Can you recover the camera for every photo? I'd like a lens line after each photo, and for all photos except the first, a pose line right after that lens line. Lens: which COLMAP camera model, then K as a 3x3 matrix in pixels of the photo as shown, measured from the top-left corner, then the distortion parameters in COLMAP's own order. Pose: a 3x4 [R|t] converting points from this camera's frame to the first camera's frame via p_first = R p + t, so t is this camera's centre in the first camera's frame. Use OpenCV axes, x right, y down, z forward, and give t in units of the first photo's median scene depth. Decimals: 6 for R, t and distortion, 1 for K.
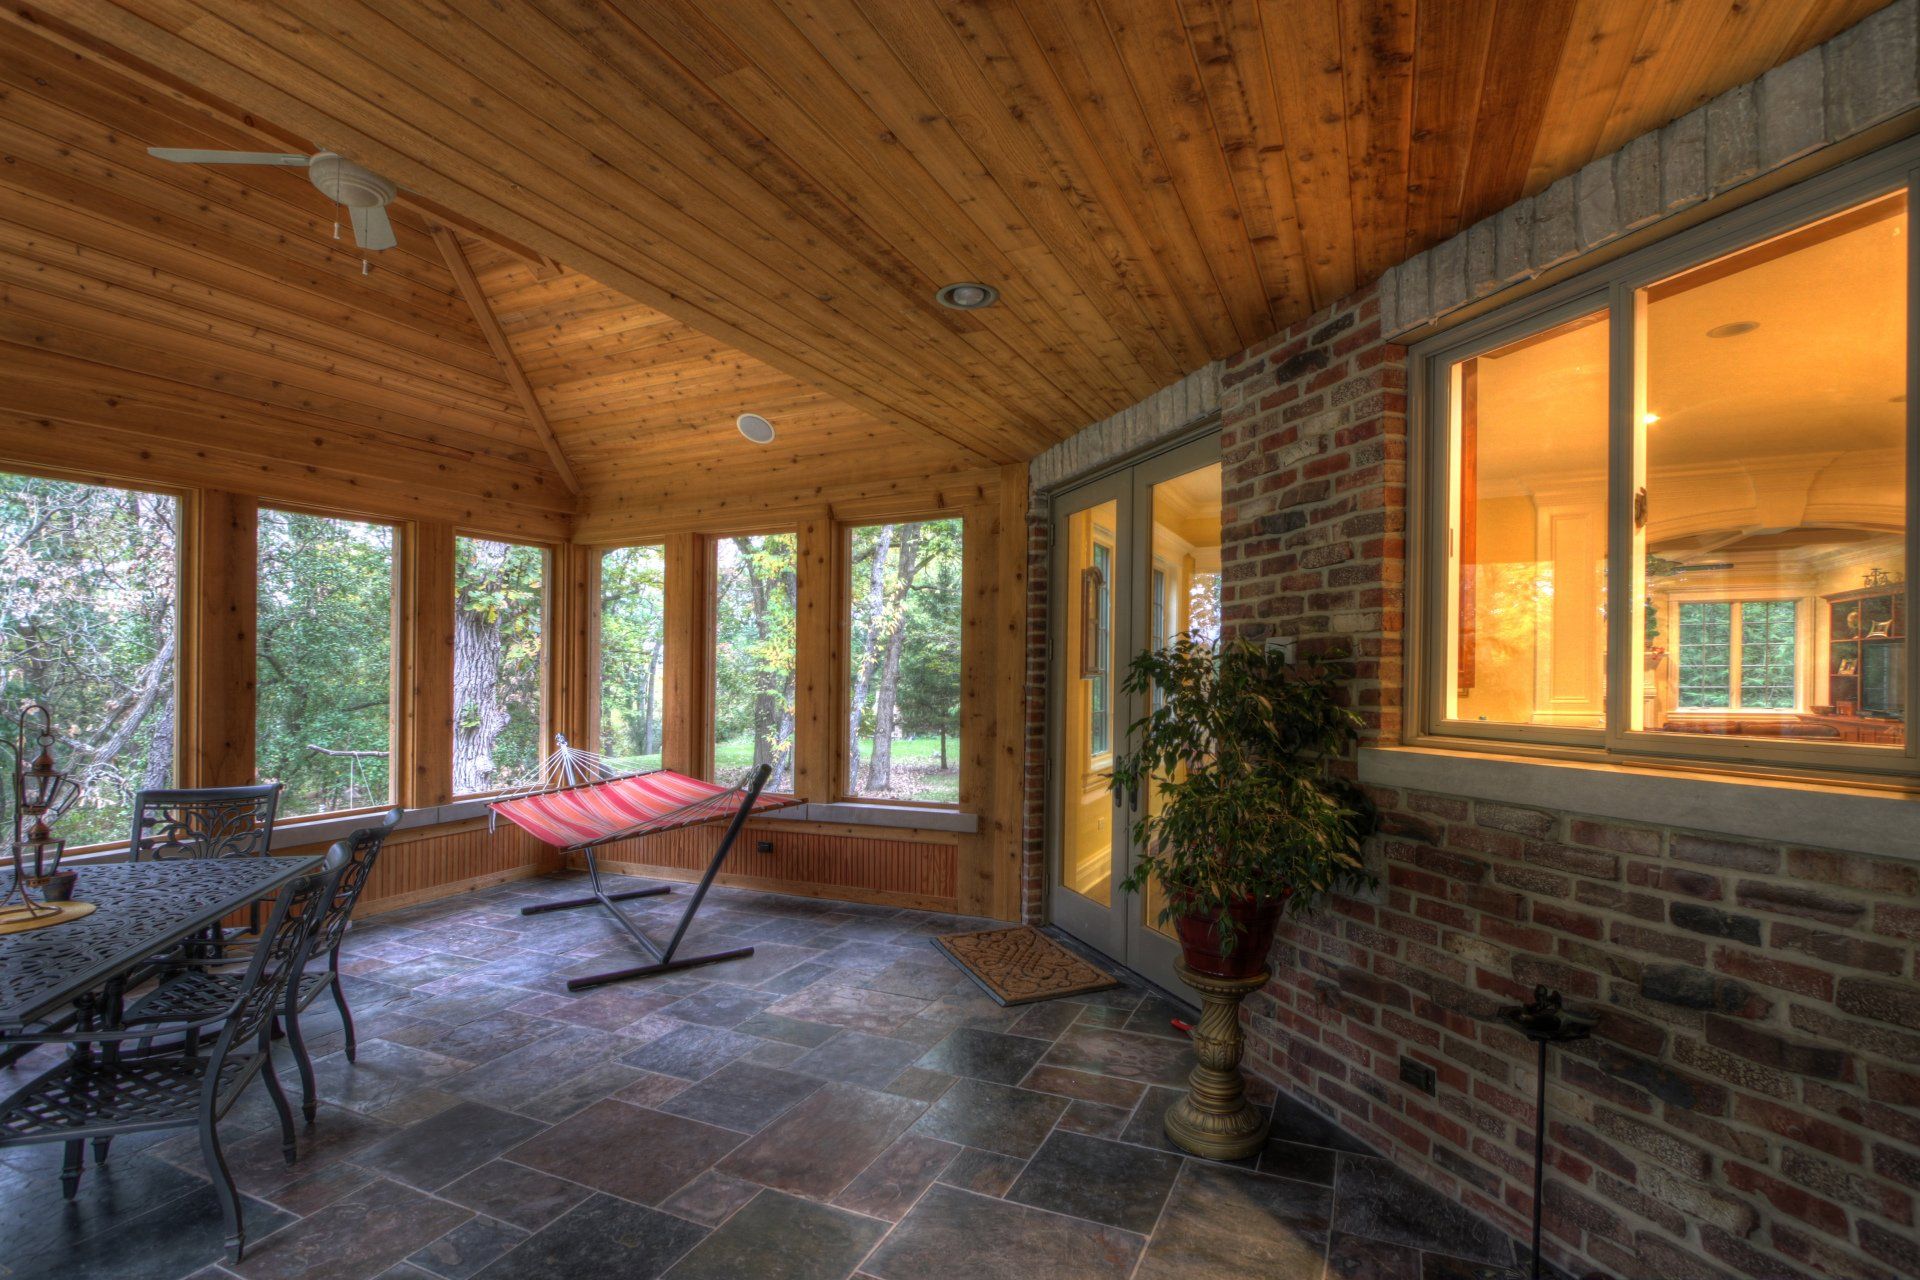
lens RADIAL K [[912.8, 0, 972.4], [0, 912.8, 659.3], [0, 0, 1]] dist [0.000494, -0.000179]
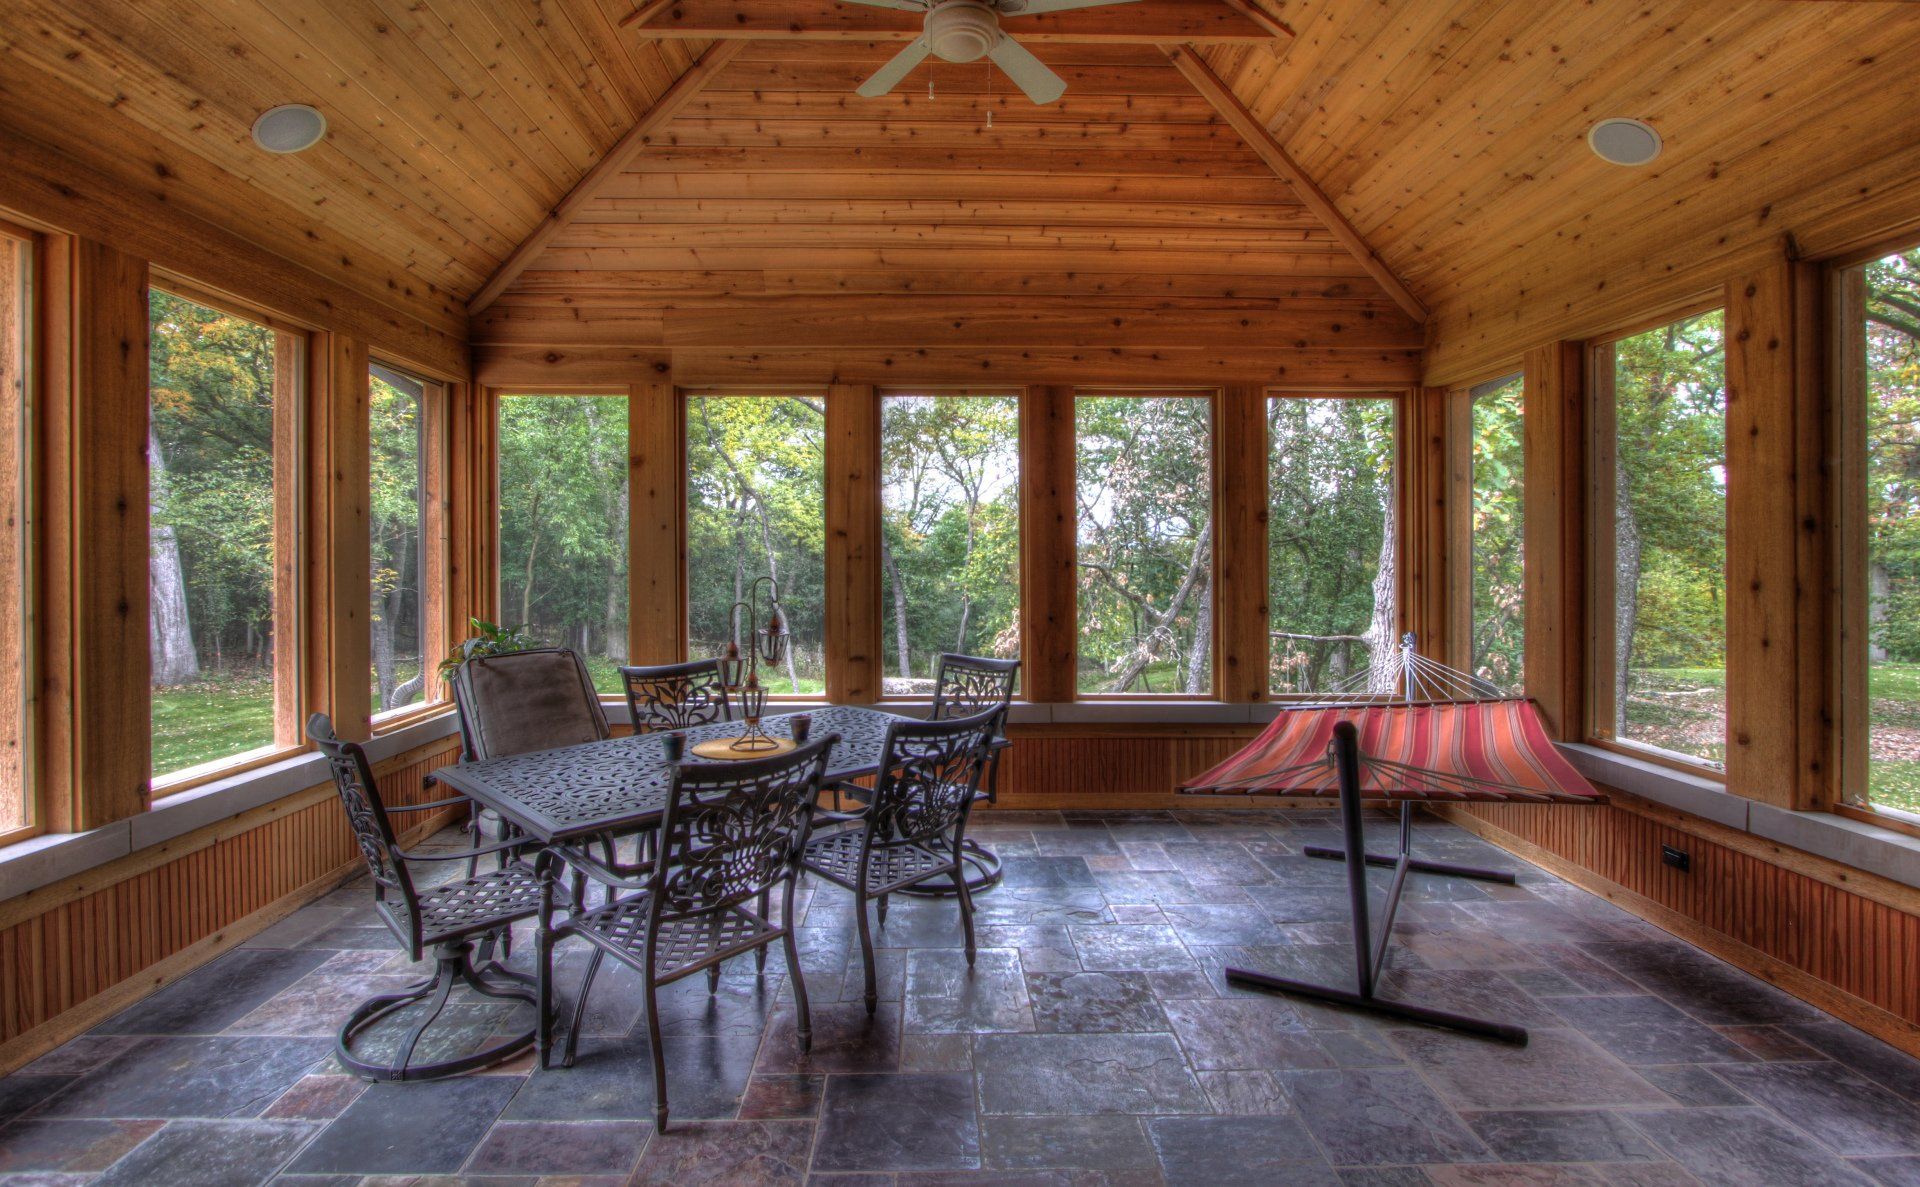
lens RADIAL K [[942.0, 0, 939.8], [0, 942.0, 536.9], [0, 0, 1]] dist [0.000882, -0.000807]
pose [[0.430947, -0.010210, -0.902319, 0.118035], [0.004405, 0.999948, -0.009210, 0.005566], [0.902366, -0.000006, 0.430970, 0.337179]]
